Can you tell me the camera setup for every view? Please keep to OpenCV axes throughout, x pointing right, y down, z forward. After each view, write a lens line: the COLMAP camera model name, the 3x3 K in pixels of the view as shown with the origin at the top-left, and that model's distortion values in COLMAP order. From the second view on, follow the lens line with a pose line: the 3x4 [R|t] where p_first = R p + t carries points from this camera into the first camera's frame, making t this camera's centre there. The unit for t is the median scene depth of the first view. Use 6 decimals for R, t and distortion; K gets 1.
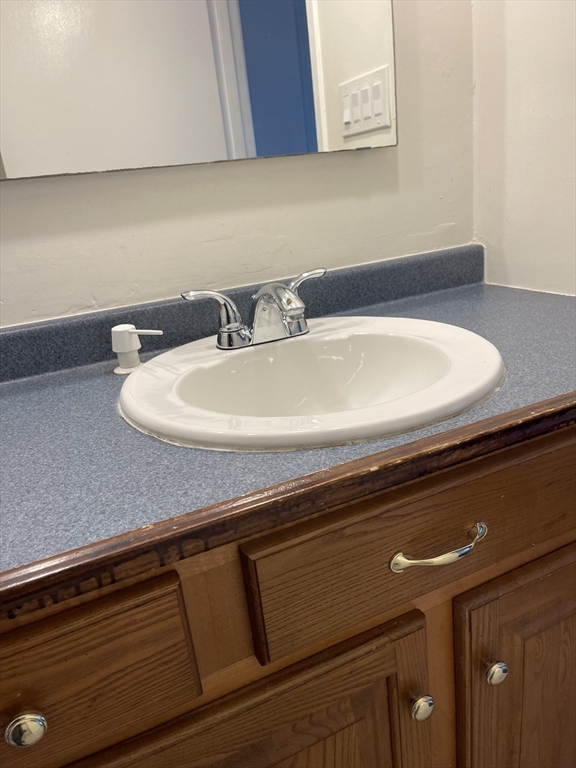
lens RADIAL K [[579.1, 0, 288.2], [0, 579.1, 398.7], [0, 0, 1]] dist [0.035911, -0.002991]
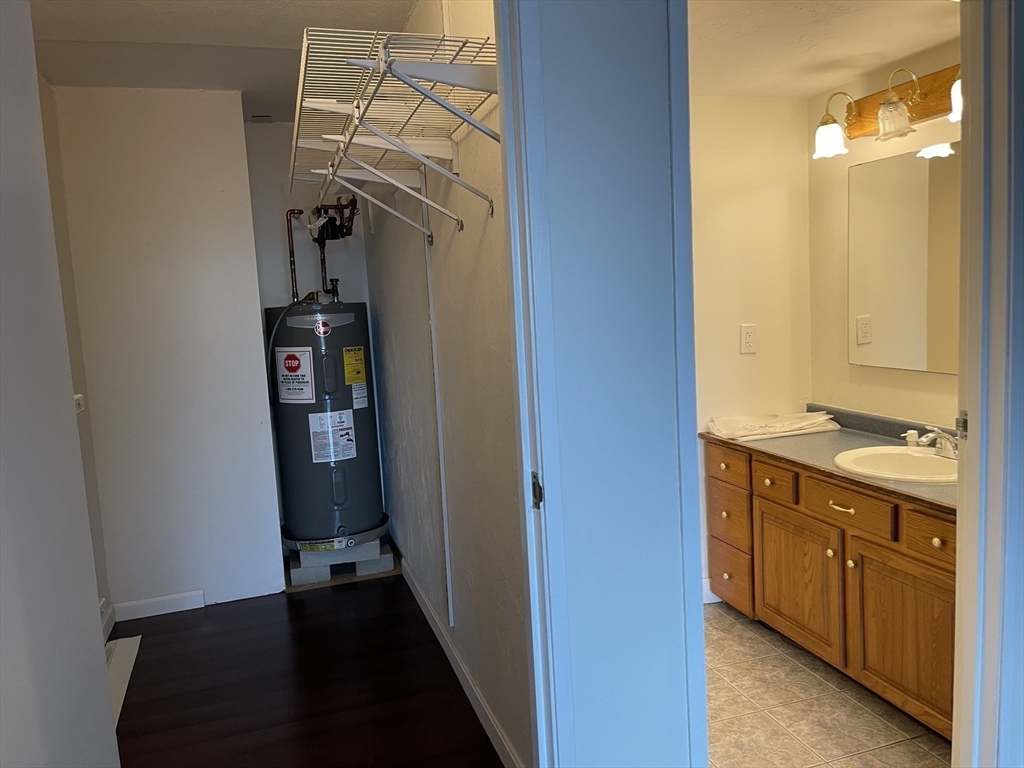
lens RADIAL K [[760.5, 0, 511.7], [0, 760.5, 382.0], [0, 0, 1]] dist [0.021918, -0.003581]
pose [[-0.130566, 0.225883, -0.965365, 4.786414], [-0.275626, 0.927047, 0.254195, -1.059280], [0.952357, 0.299269, -0.058781, -0.827867]]
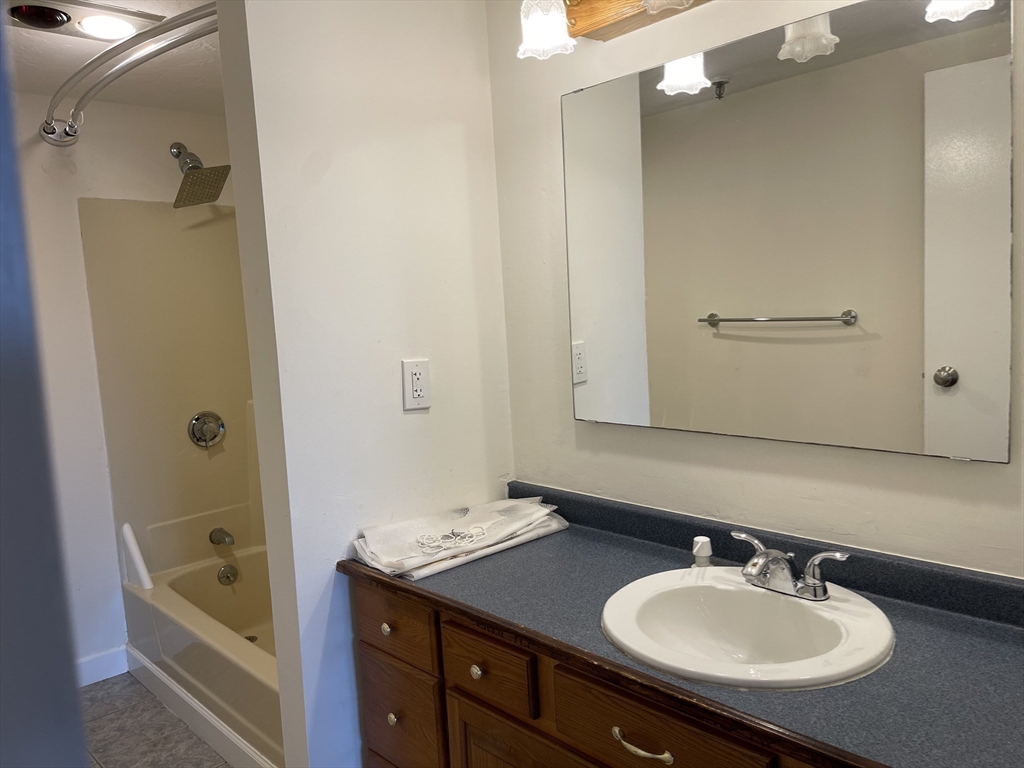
lens RADIAL K [[760.5, 0, 511.7], [0, 760.5, 382.0], [0, 0, 1]] dist [0.021918, -0.003581]
pose [[0.322221, 0.181794, -0.929045, 1.966772], [-0.307498, 0.948271, 0.078907, -0.770912], [0.895331, 0.260254, 0.361454, -0.359301]]
